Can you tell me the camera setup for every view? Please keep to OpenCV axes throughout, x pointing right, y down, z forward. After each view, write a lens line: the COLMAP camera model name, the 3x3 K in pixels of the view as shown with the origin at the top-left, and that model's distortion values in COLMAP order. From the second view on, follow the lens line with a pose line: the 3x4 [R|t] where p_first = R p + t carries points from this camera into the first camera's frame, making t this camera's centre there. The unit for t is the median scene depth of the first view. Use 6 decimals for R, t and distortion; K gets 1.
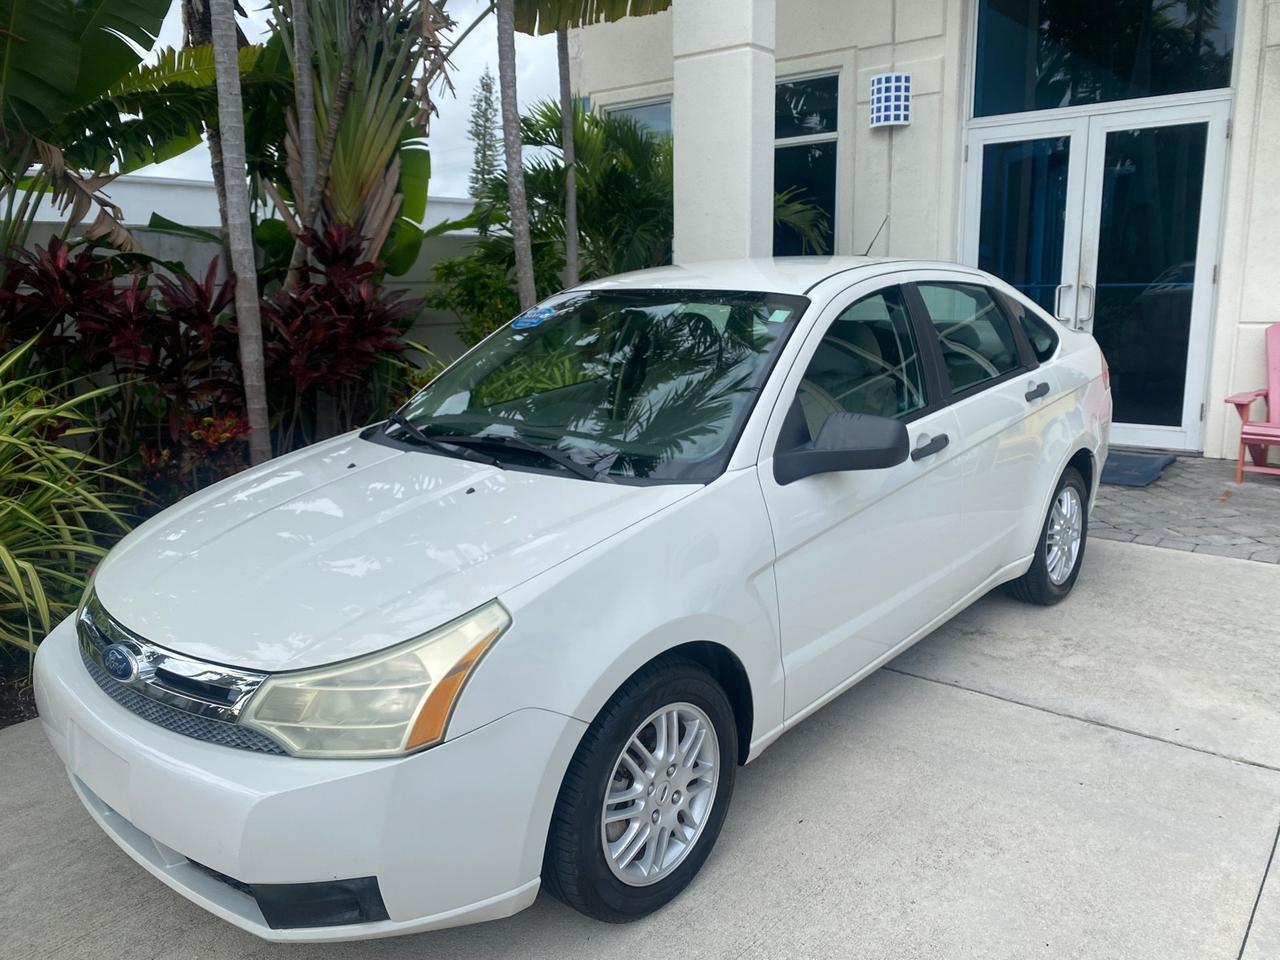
lens RADIAL K [[982.1, 0, 640.0], [0, 982.1, 480.0], [0, 0, 1]] dist [-0.003590, 0.006683]
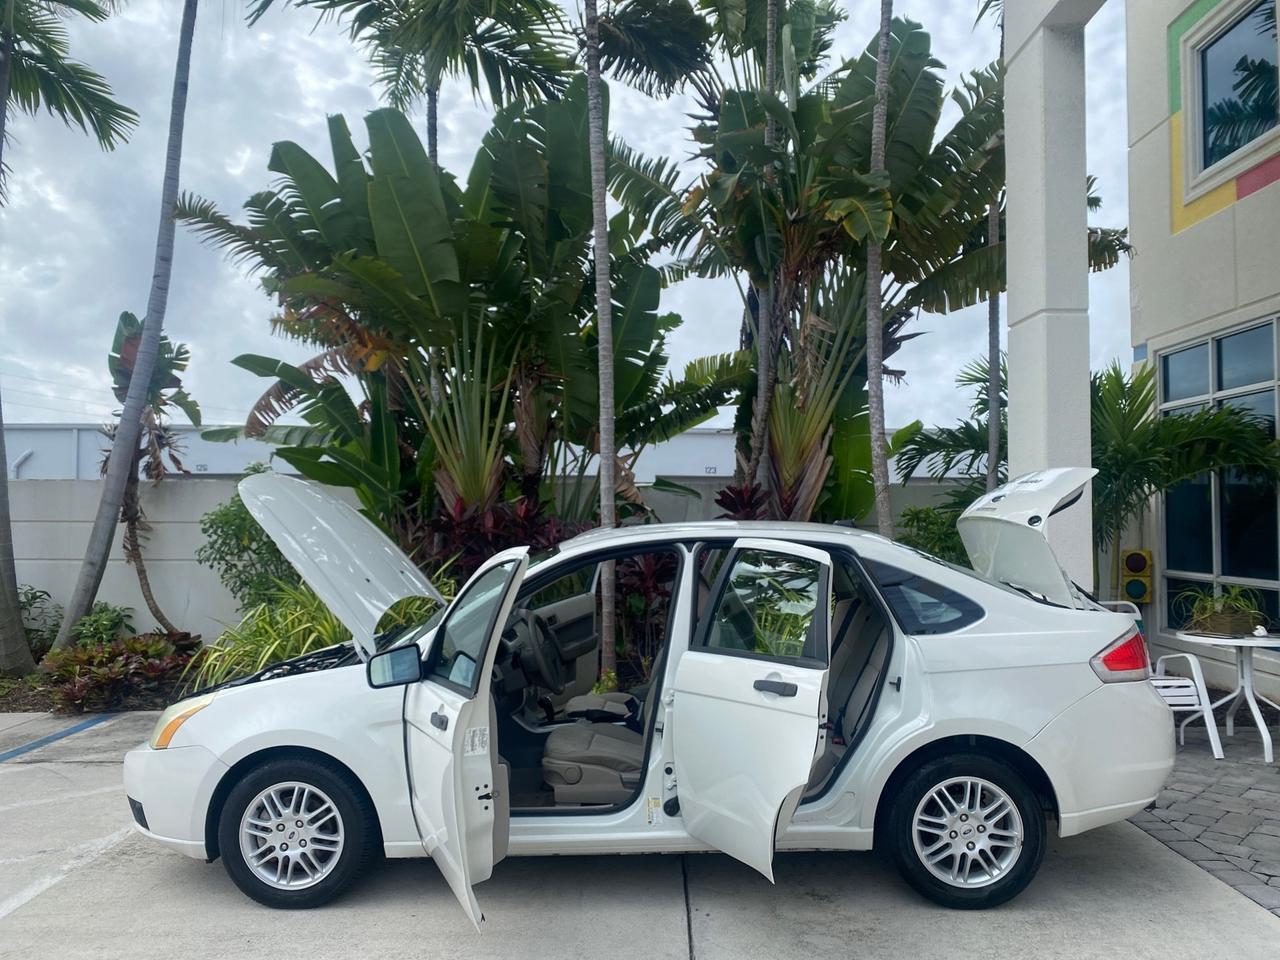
lens RADIAL K [[974.7, 0, 640.0], [0, 974.7, 480.0], [0, 0, 1]] dist [0.008388, 0.000495]
pose [[0.632458, -0.007328, -0.774560, 0.701173], [-0.170289, 0.974176, -0.148264, -0.055273], [0.755645, 0.225670, 0.614878, 0.108512]]
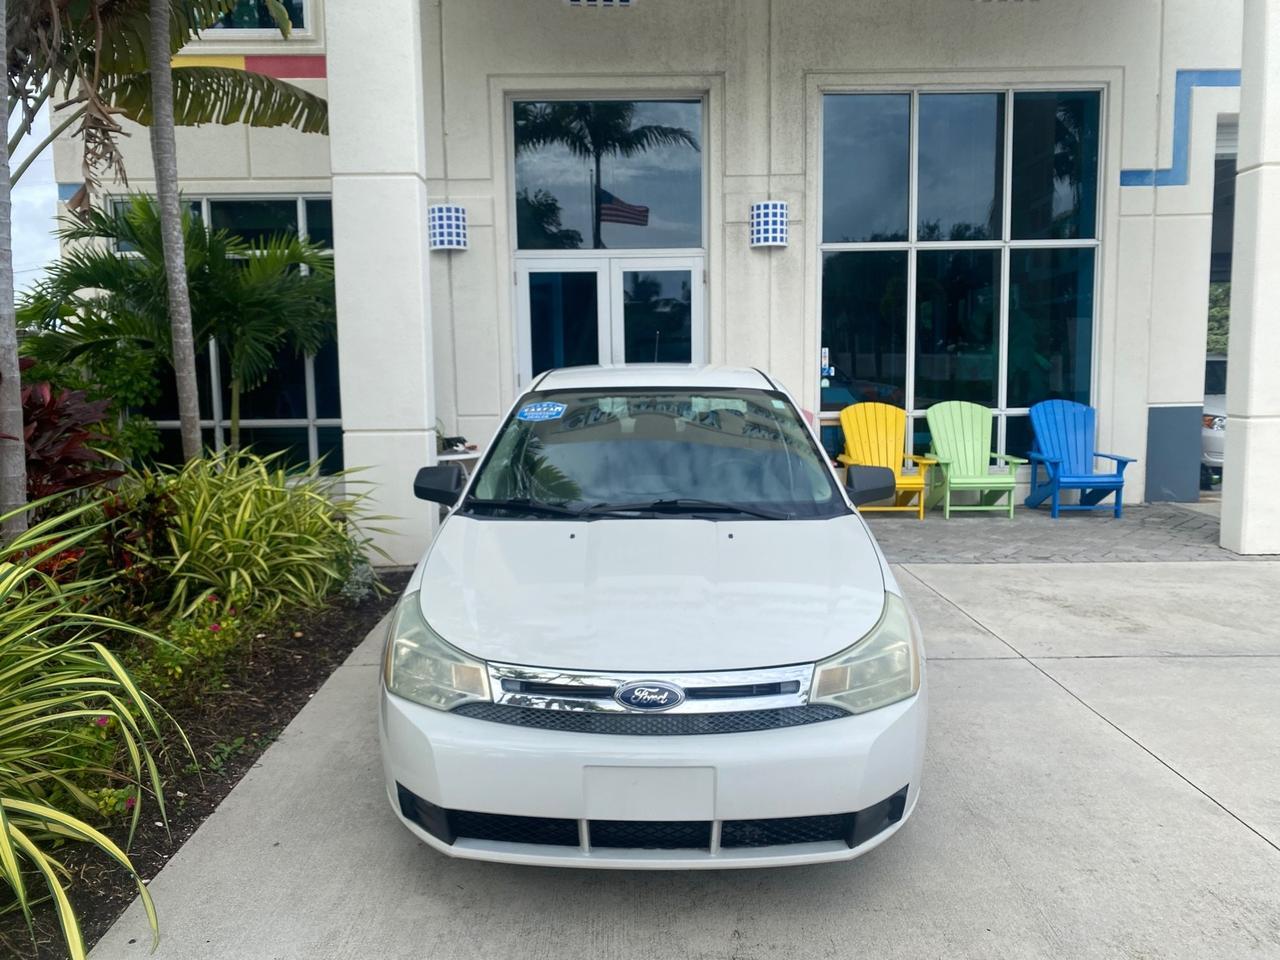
lens RADIAL K [[976.6, 0, 632.9], [0, 976.6, 485.1], [0, 0, 1]] dist [0.086379, -0.150348]
pose [[0.763463, -0.067097, 0.642357, -0.491122], [0.128713, 0.990445, -0.049523, -0.004666], [-0.632897, 0.120489, 0.764803, 0.028279]]
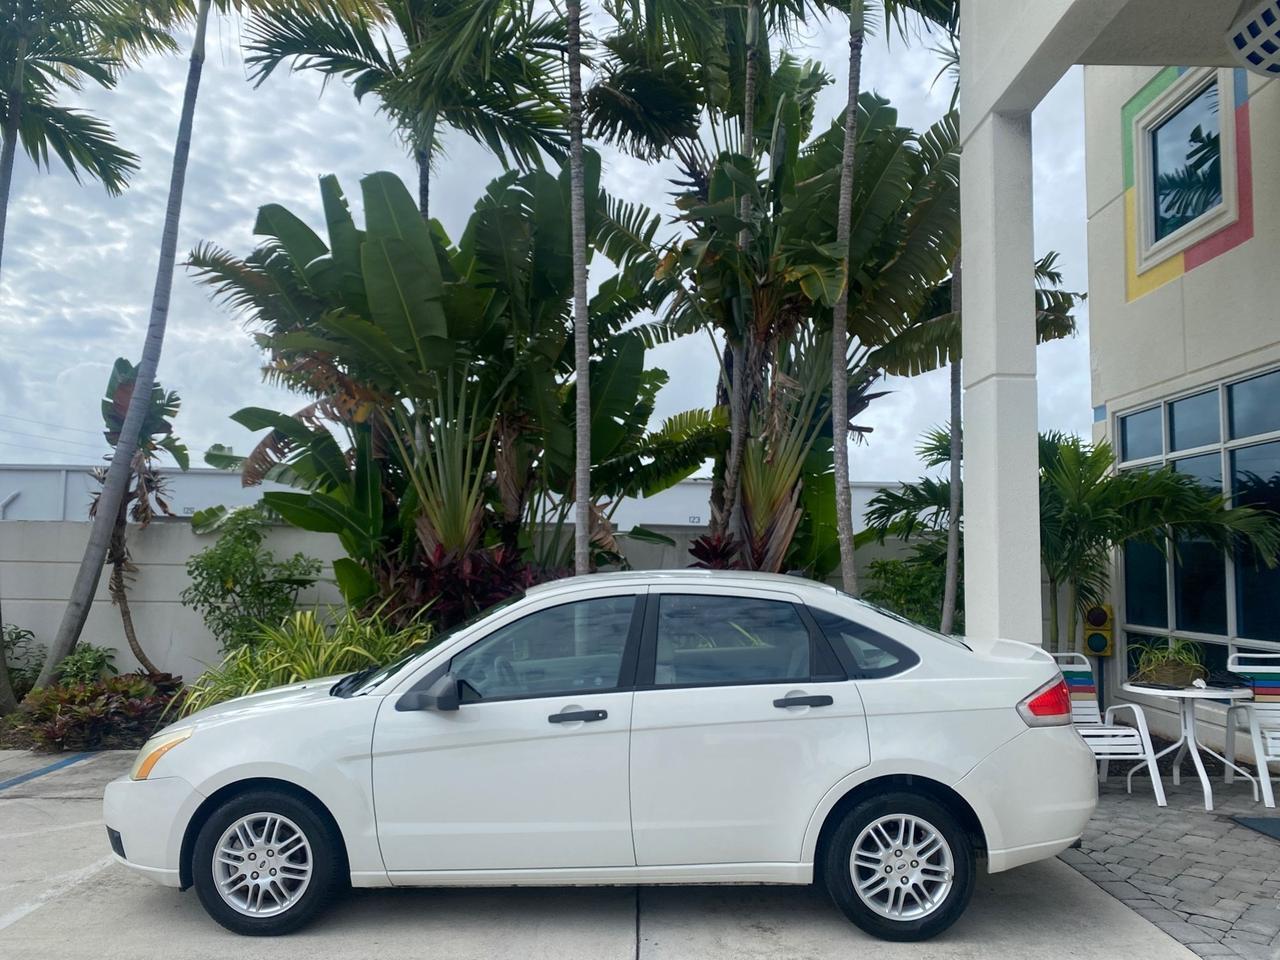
lens RADIAL K [[974.7, 0, 640.0], [0, 974.7, 480.0], [0, 0, 1]] dist [0.008388, 0.000495]
pose [[0.641203, -0.036444, -0.766505, 0.755935], [-0.182340, 0.963027, -0.198320, -0.053216], [0.745393, 0.266928, 0.610851, 0.092911]]
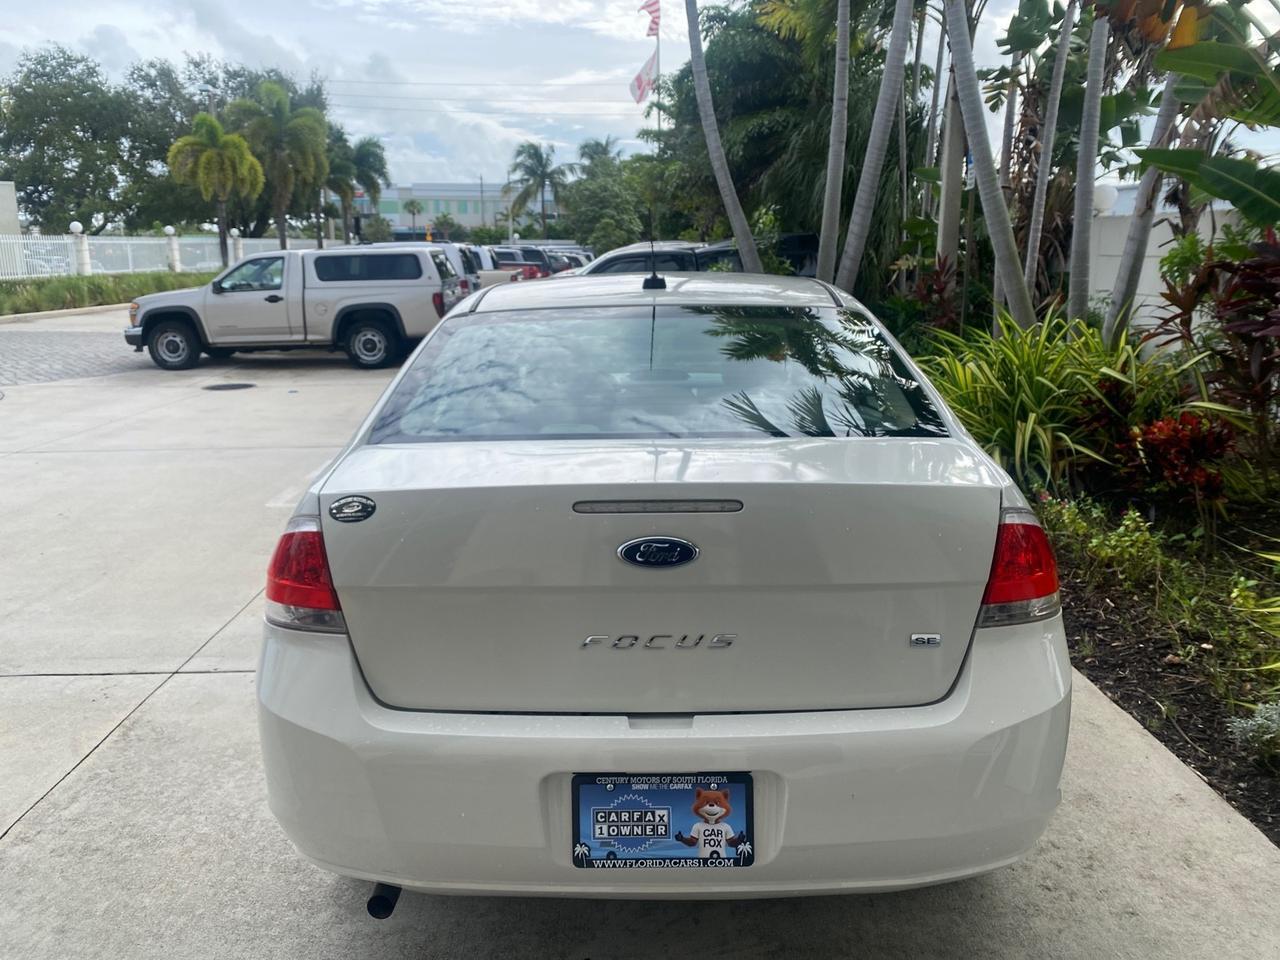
lens RADIAL K [[978.5, 0, 639.5], [0, 978.5, 482.3], [0, 0, 1]] dist [0.004269, 0.000397]
pose [[-0.752898, 0.174691, -0.634530, 0.500544], [-0.112472, 0.915795, 0.385578, -0.264628], [0.648456, 0.361668, -0.669852, 1.113346]]
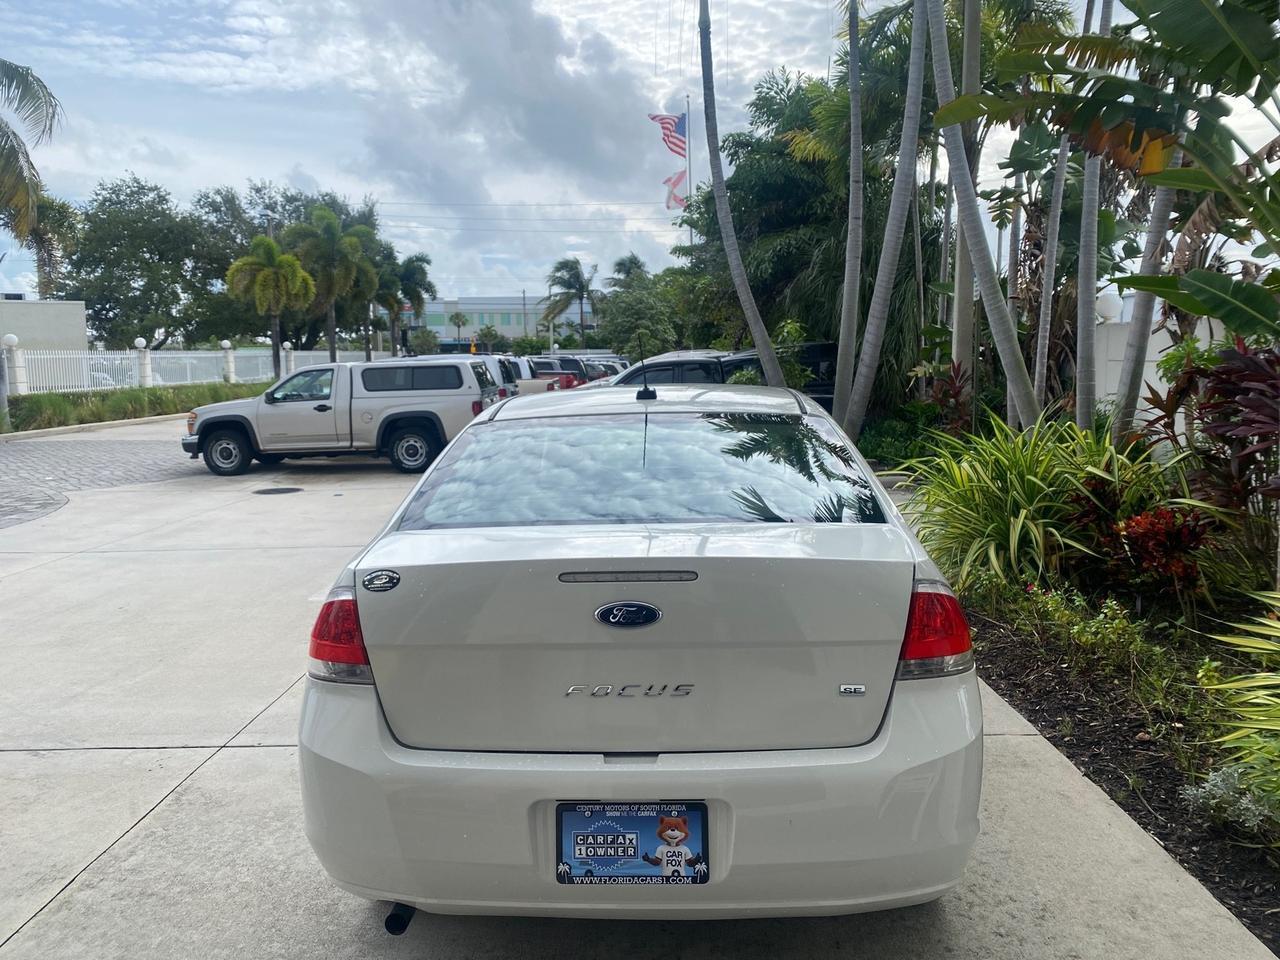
lens RADIAL K [[978.5, 0, 639.5], [0, 978.5, 482.3], [0, 0, 1]] dist [0.004269, 0.000397]
pose [[-0.777591, 0.110622, -0.618963, 0.527230], [-0.095924, 0.952009, 0.290651, -0.283936], [0.621411, 0.285381, -0.729662, 1.179735]]
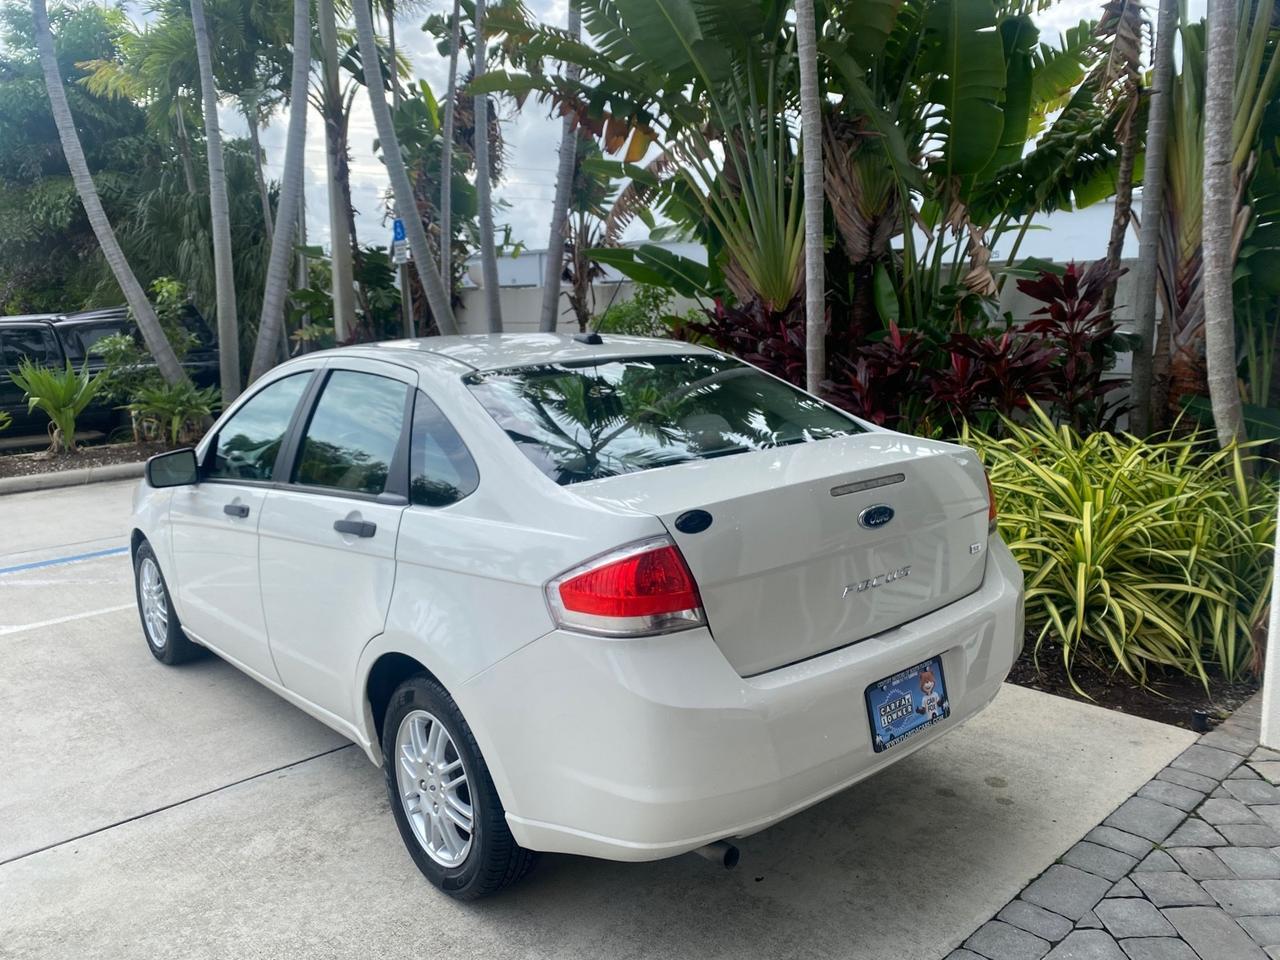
lens RADIAL K [[976.8, 0, 641.9], [0, 976.8, 481.4], [0, 0, 1]] dist [0.009175, -0.010076]
pose [[-0.125880, 0.189872, -0.973706, 0.737931], [-0.177989, 0.961264, 0.210456, -0.215267], [0.975948, 0.199801, -0.087209, 0.854648]]
